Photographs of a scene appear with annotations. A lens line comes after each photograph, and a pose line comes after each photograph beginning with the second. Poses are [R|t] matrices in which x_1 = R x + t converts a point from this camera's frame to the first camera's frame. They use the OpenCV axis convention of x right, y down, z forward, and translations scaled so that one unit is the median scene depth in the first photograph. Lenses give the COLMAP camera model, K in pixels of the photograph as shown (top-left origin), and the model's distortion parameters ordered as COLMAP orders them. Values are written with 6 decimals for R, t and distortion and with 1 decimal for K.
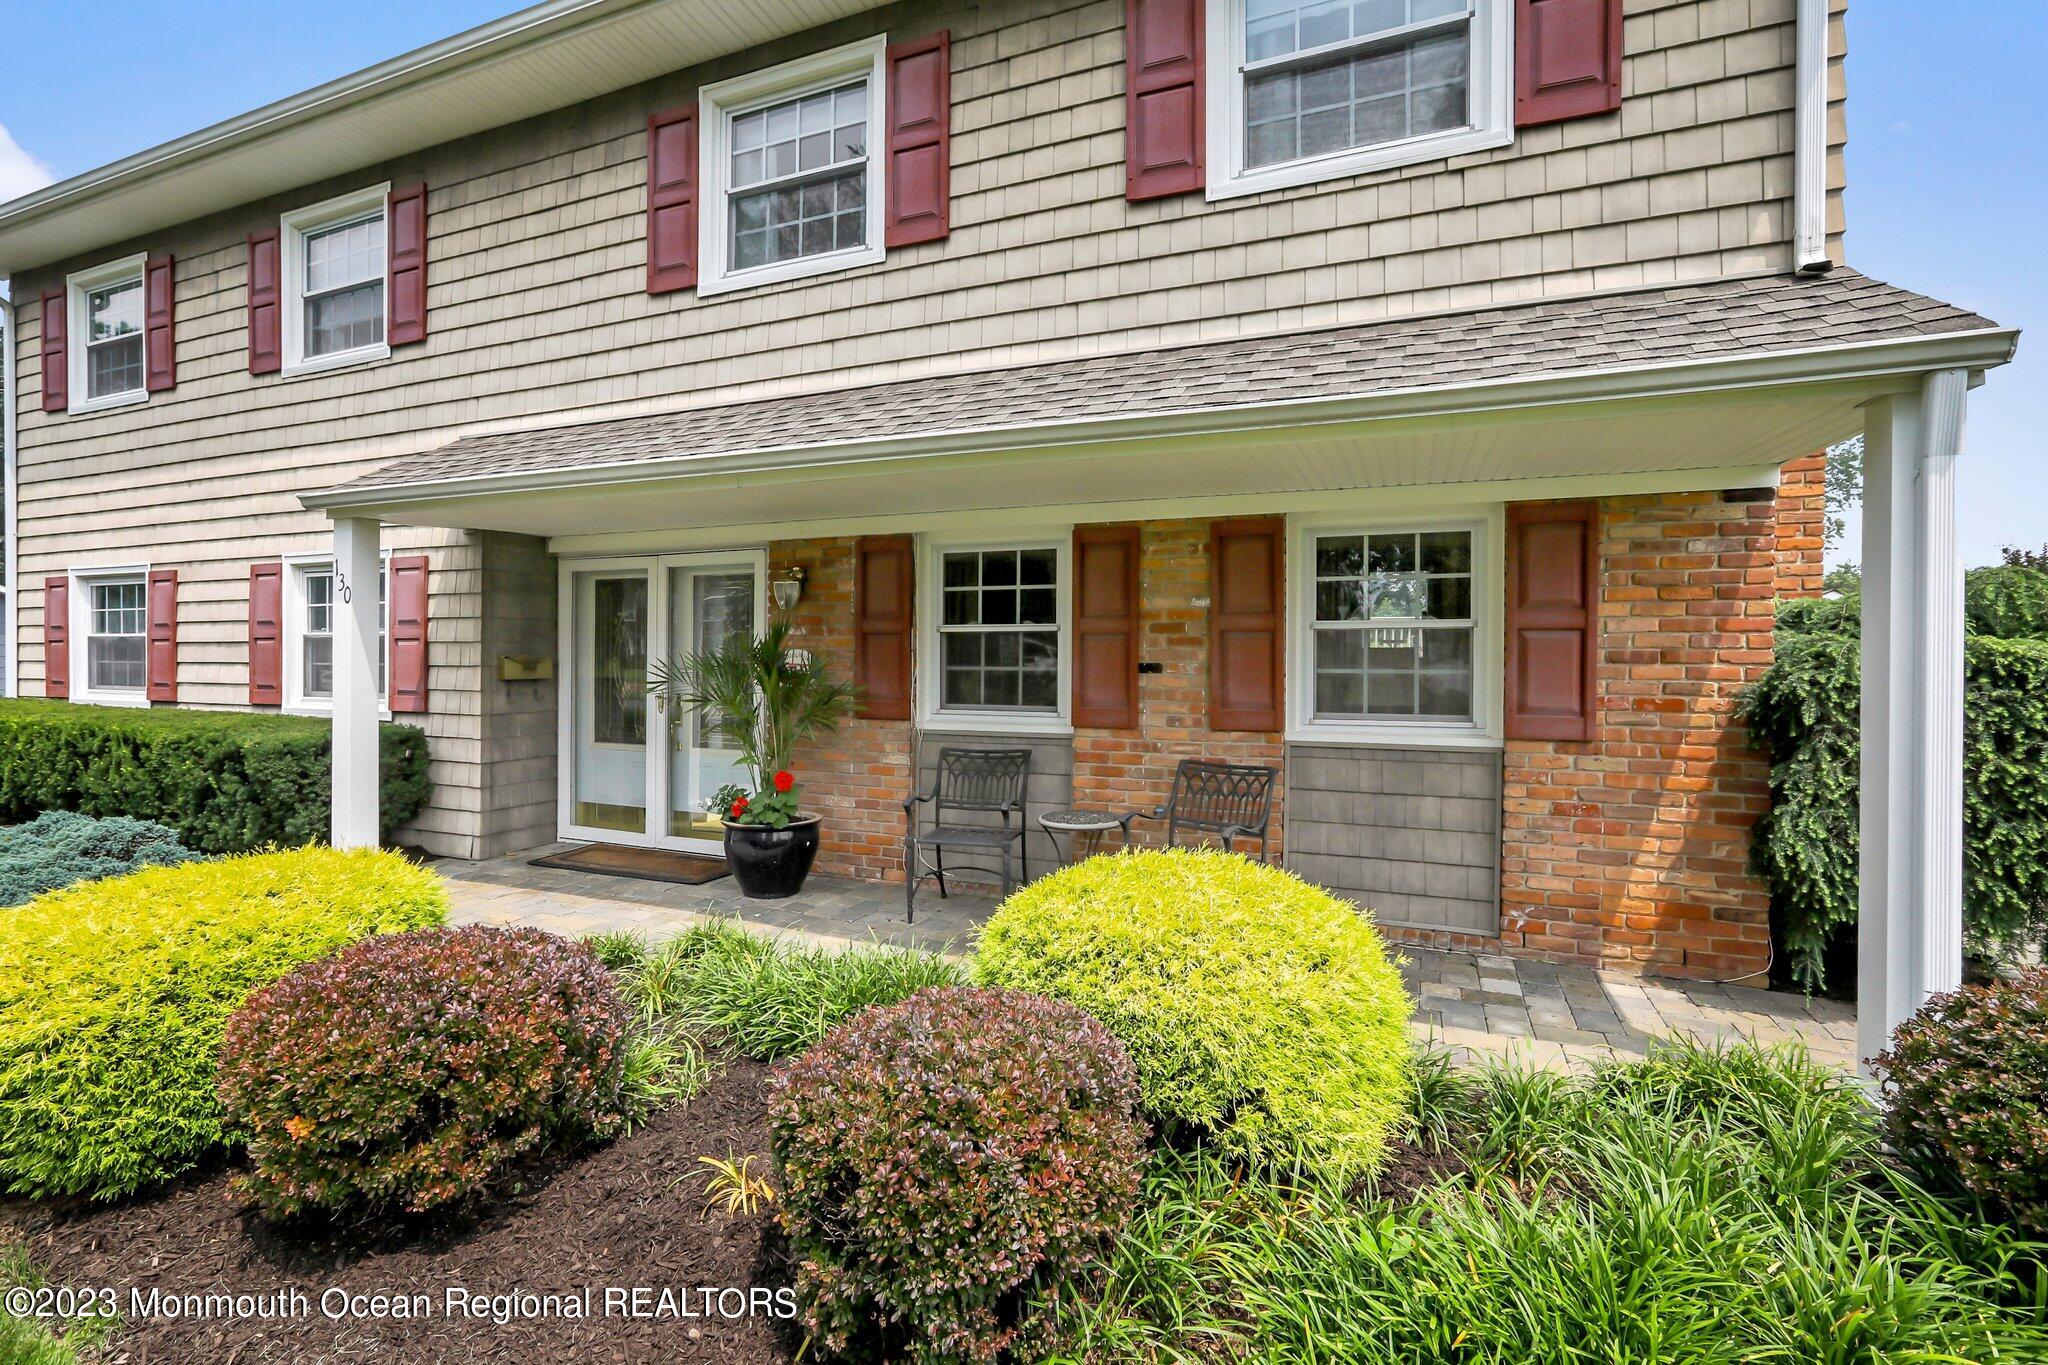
lens RADIAL K [[1023.4, 0, 1024.0], [0, 1023.4, 682.5], [0, 0, 1]] dist [-0.029143, 0.018605]
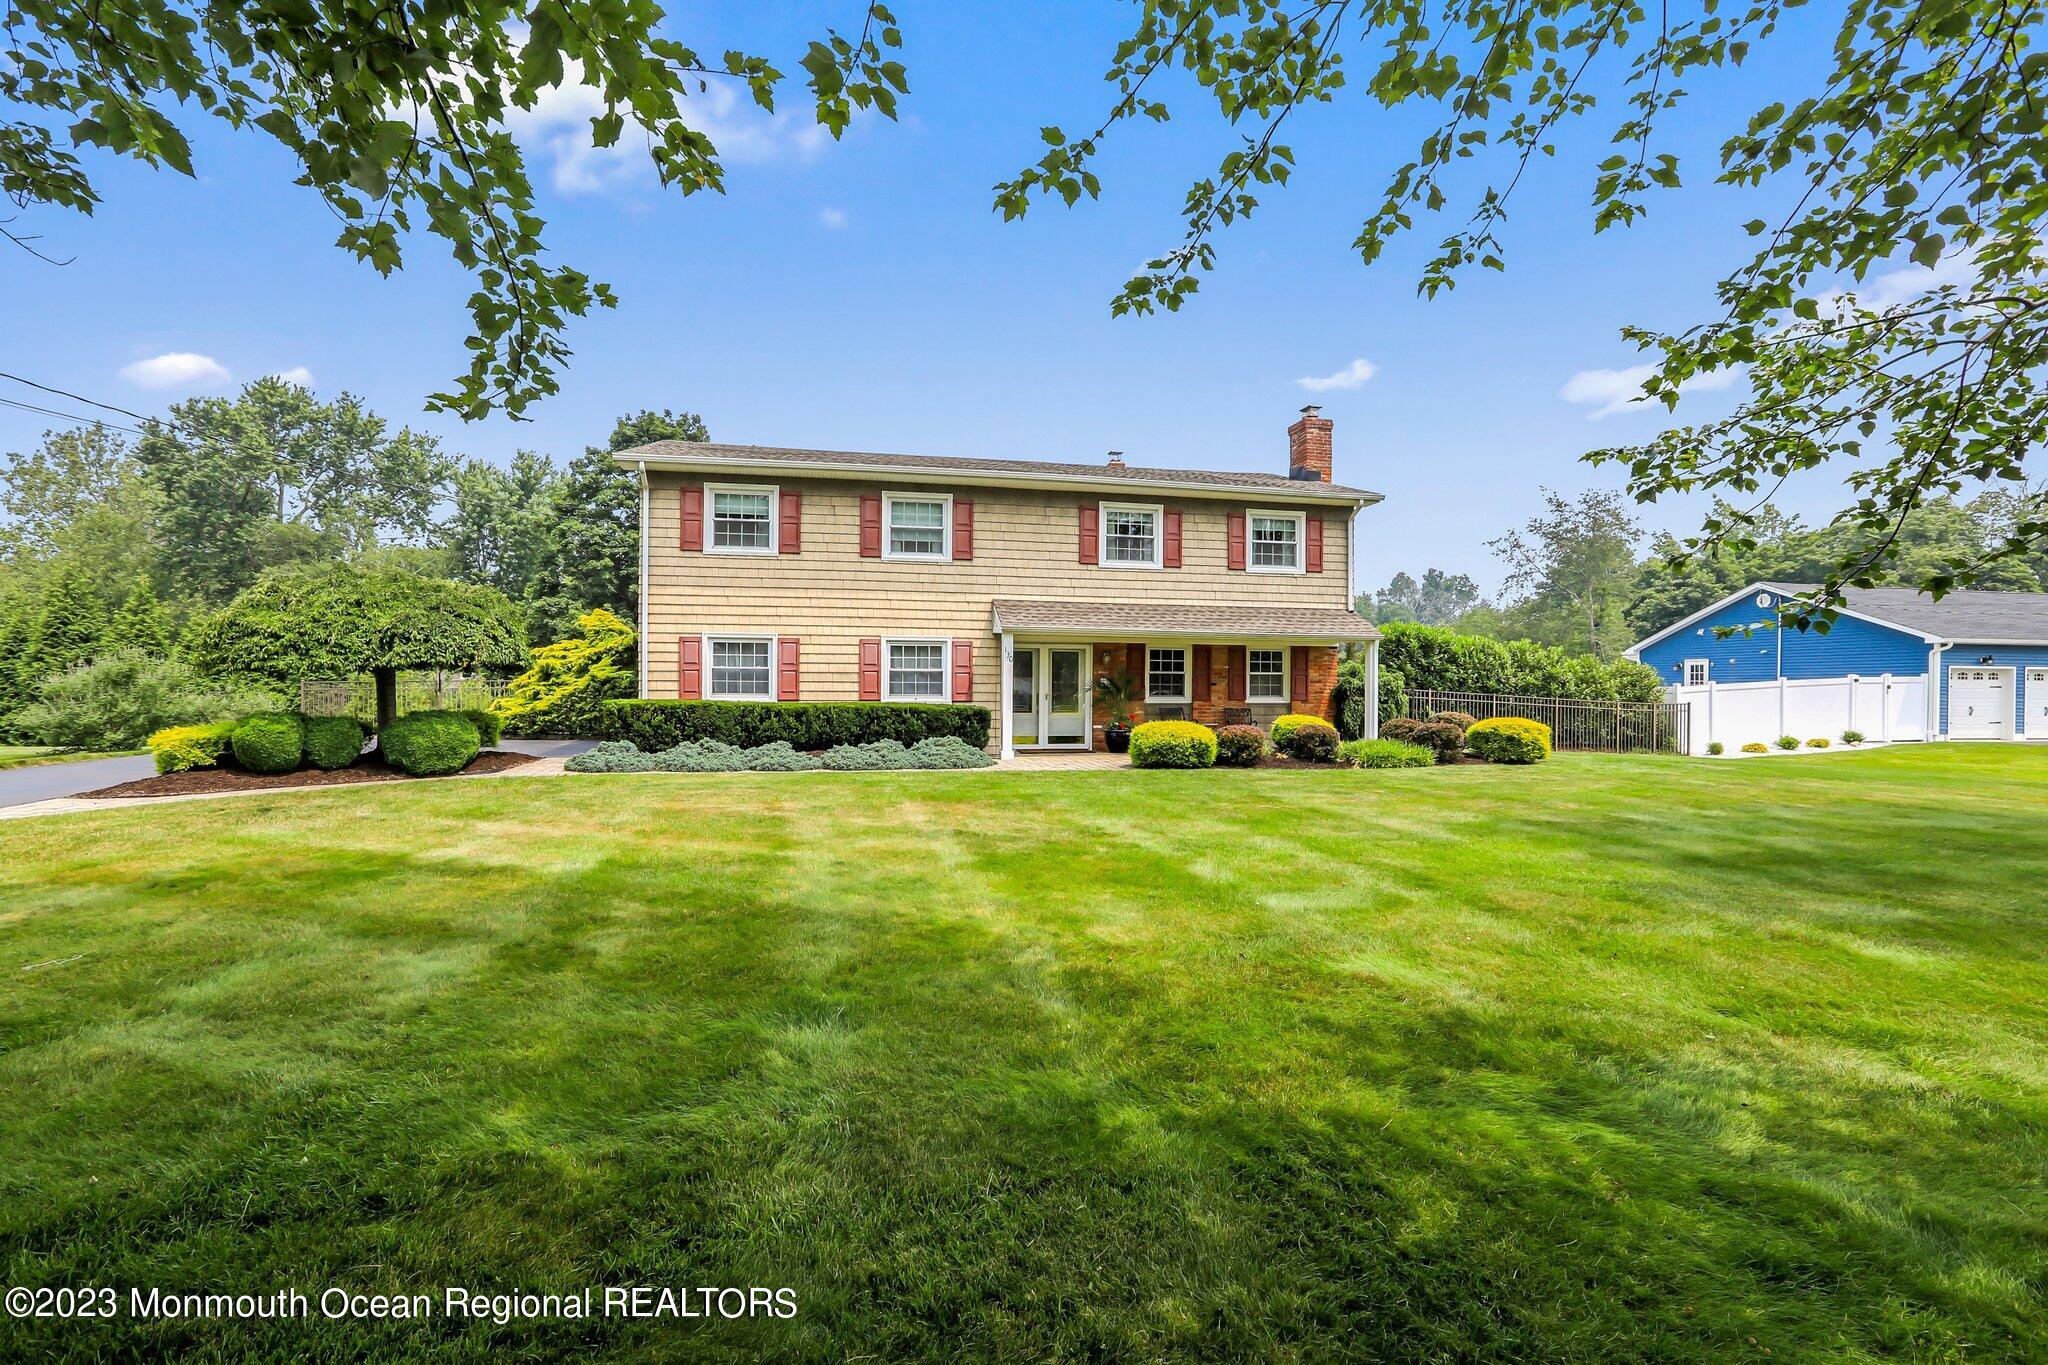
lens RADIAL K [[1023.4, 0, 1024.0], [0, 1023.4, 682.5], [0, 0, 1]] dist [-0.029143, 0.018605]
pose [[0.775046, -0.002718, 0.631899, -2.476786], [0.005038, 0.999986, -0.001878, -0.014751], [-0.631885, 0.004639, 0.775048, -1.301679]]
